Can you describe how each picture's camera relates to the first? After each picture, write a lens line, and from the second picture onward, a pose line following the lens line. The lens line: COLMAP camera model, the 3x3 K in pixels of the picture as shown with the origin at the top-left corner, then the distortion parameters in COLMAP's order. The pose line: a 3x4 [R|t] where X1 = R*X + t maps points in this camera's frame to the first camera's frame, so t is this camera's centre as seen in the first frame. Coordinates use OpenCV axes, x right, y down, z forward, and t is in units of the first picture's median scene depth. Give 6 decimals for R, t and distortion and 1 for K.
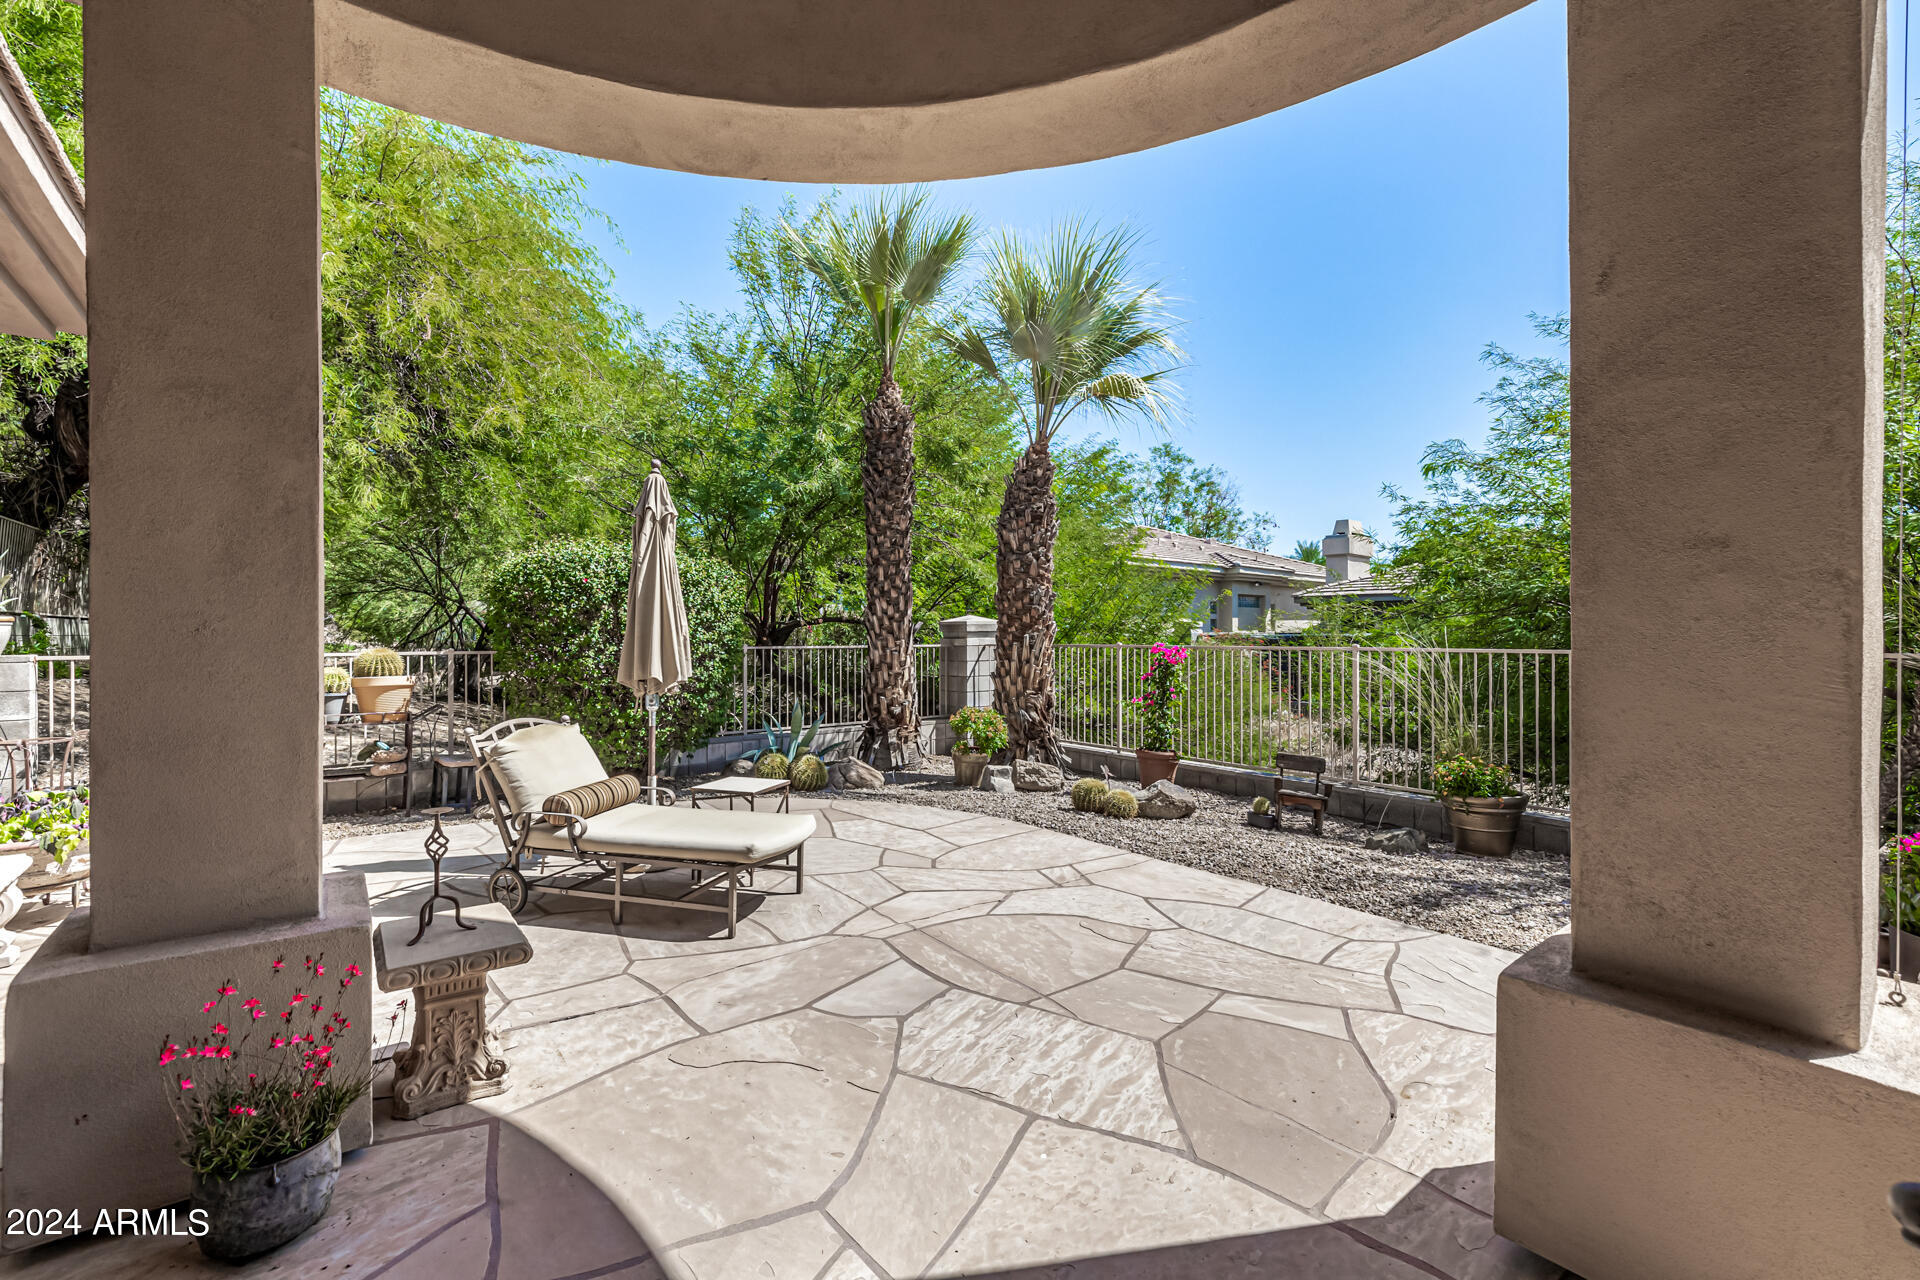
lens RADIAL K [[813.3, 0, 938.4], [0, 813.3, 628.9], [0, 0, 1]] dist [0.000966, 0.000066]
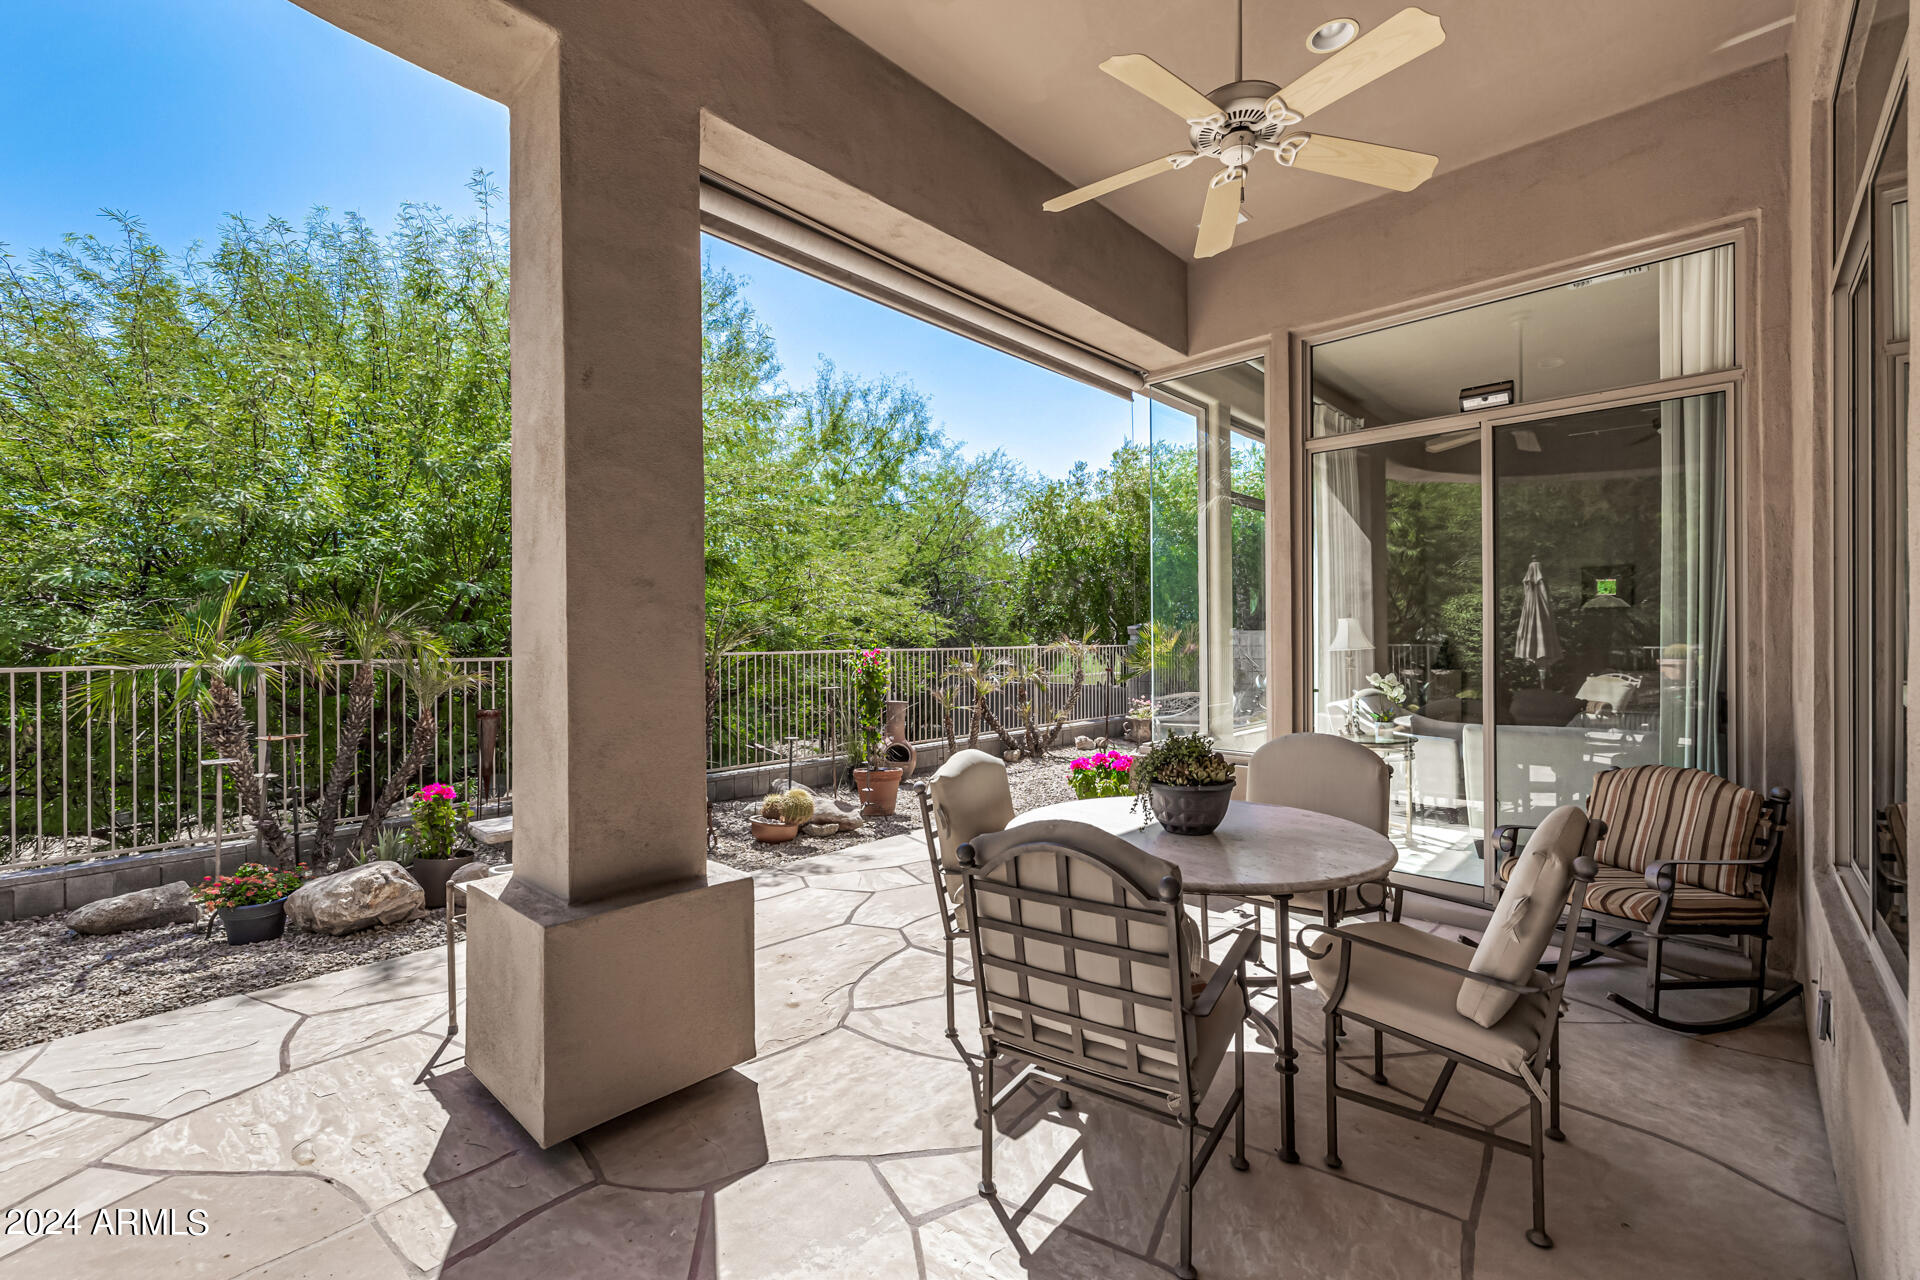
lens RADIAL K [[820.3, 0, 964.4], [0, 820.3, 633.2], [0, 0, 1]] dist [0.000146, 0.000130]
pose [[-0.174954, 0.007810, 0.984546, -0.163499], [0.003810, 0.999966, -0.007256, 0.000725], [-0.984569, 0.002481, -0.174978, 0.163943]]
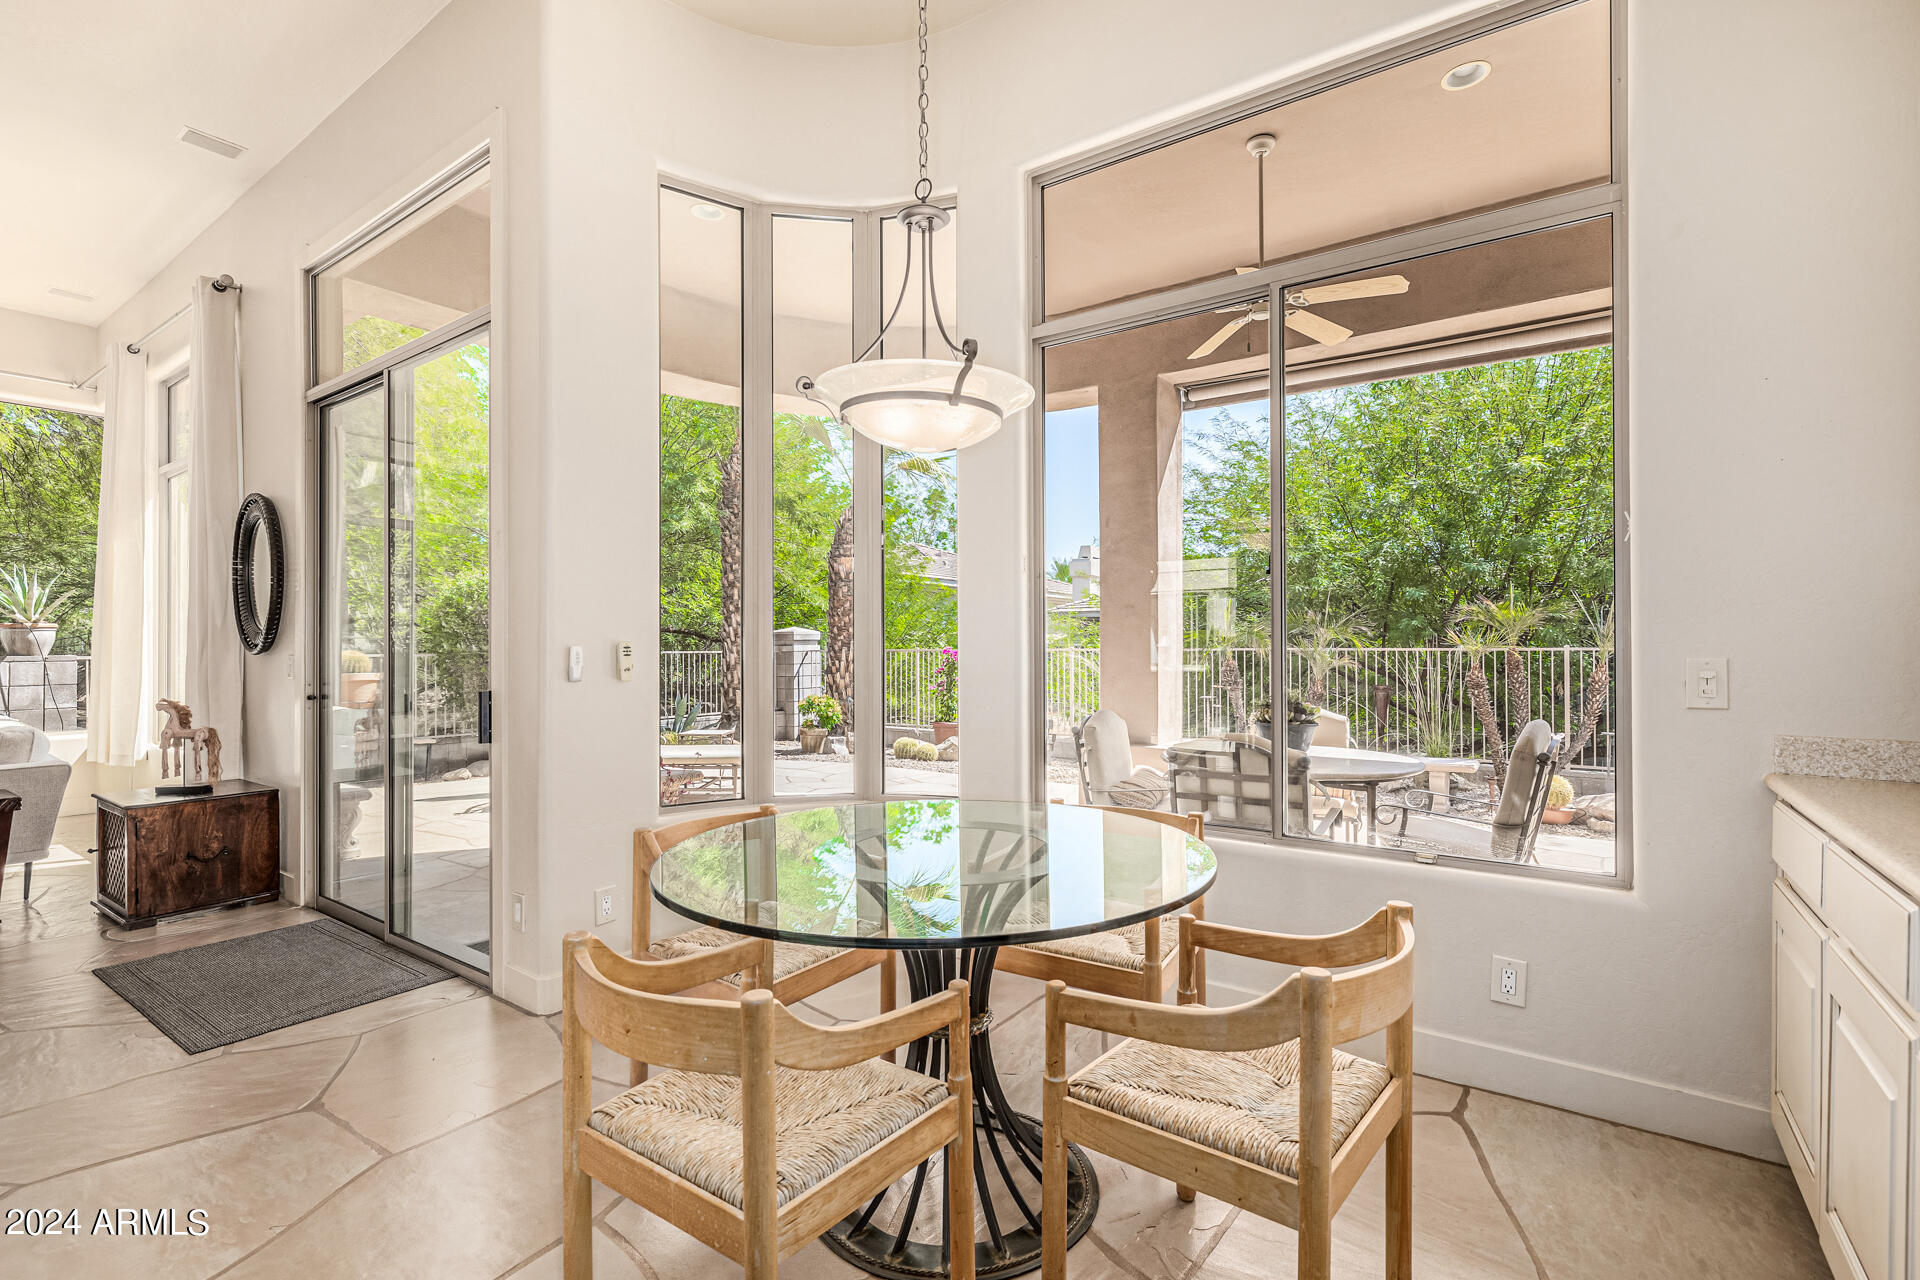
lens RADIAL K [[877.2, 0, 962.5], [0, 877.2, 638.5], [0, 0, 1]] dist [-0.001515, -0.000414]
pose [[0.951768, 0.000092, 0.306818, -0.207548], [0.001168, 0.999992, -0.003925, 0.010347], [-0.306815, 0.004094, 0.951760, -0.557408]]
